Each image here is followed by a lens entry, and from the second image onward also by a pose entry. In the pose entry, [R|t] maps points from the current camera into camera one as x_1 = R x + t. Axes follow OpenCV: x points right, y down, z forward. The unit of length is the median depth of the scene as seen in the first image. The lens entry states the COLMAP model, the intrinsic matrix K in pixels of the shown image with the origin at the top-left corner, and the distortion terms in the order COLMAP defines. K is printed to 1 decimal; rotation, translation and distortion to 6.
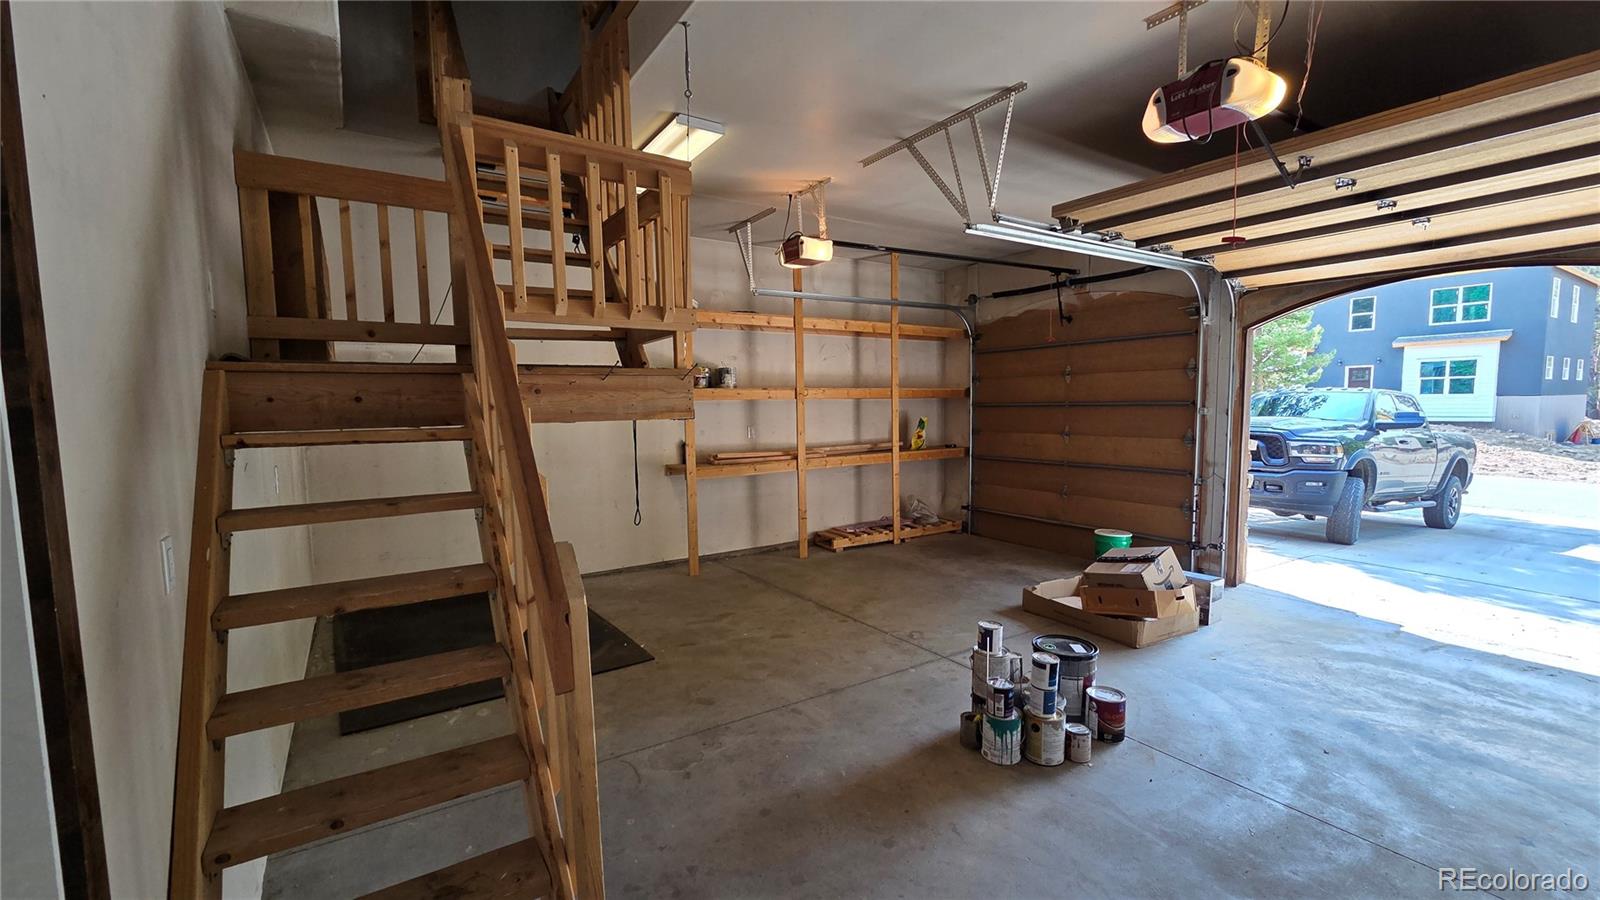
lens RADIAL K [[654.0, 0, 797.8], [0, 654.0, 455.9], [0, 0, 1]] dist [0.001957, 0.000022]
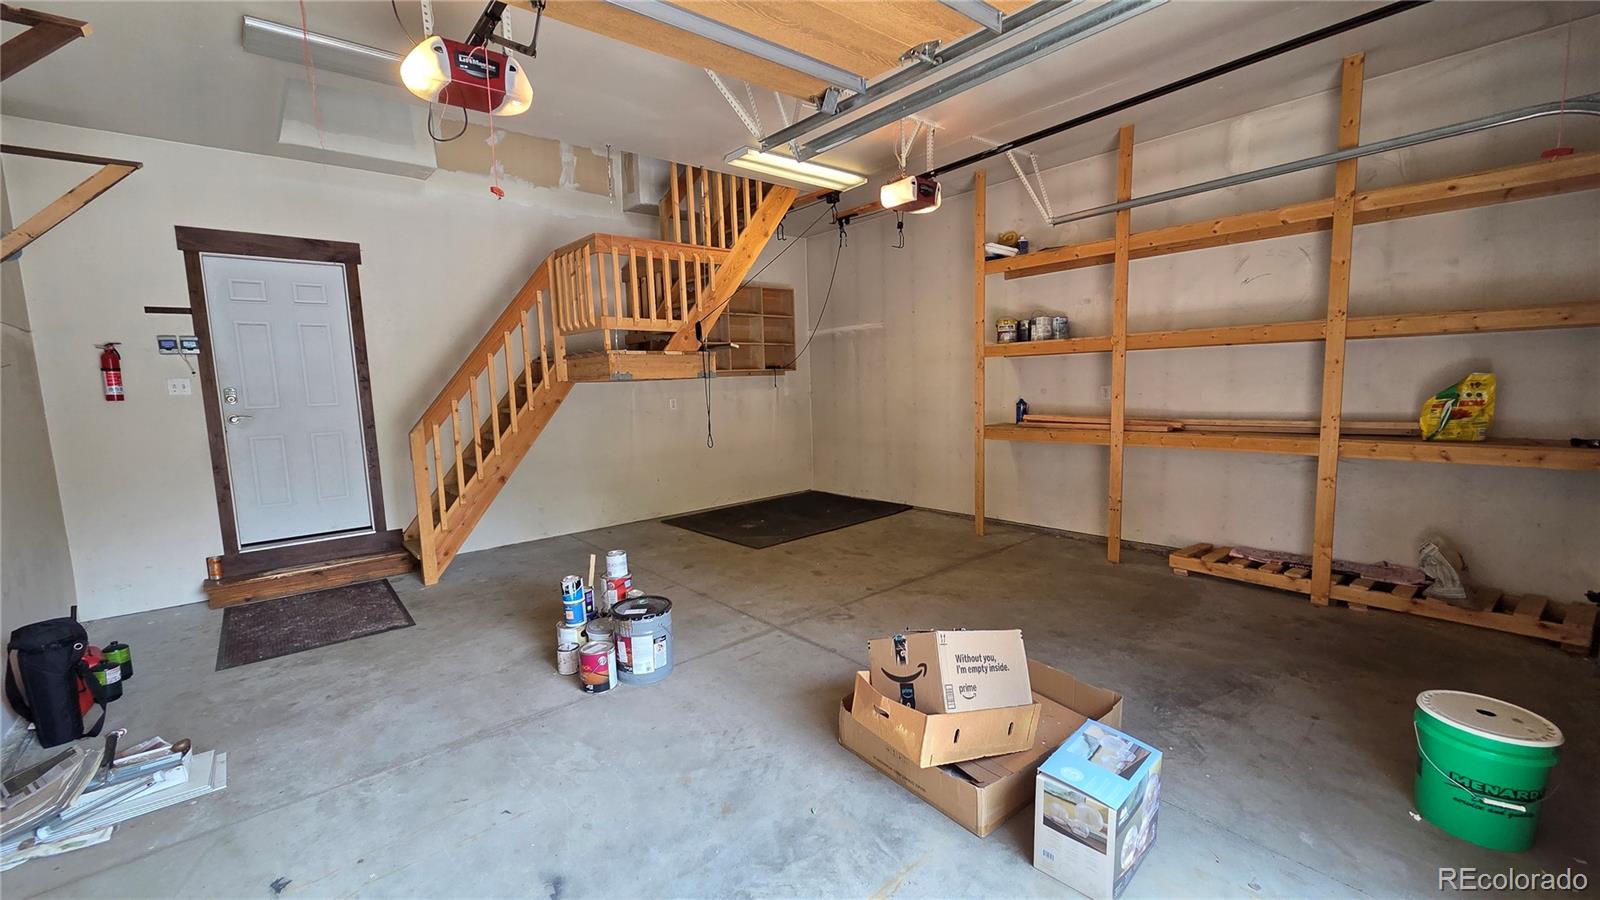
lens RADIAL K [[654.0, 0, 801.7], [0, 654.0, 452.7], [0, 0, 1]] dist [0.001957, 0.000022]
pose [[0.134498, 0.125560, -0.982927, 0.773976], [-0.052264, 0.991458, 0.119498, -0.045305], [0.989535, 0.035300, 0.139911, 0.598846]]
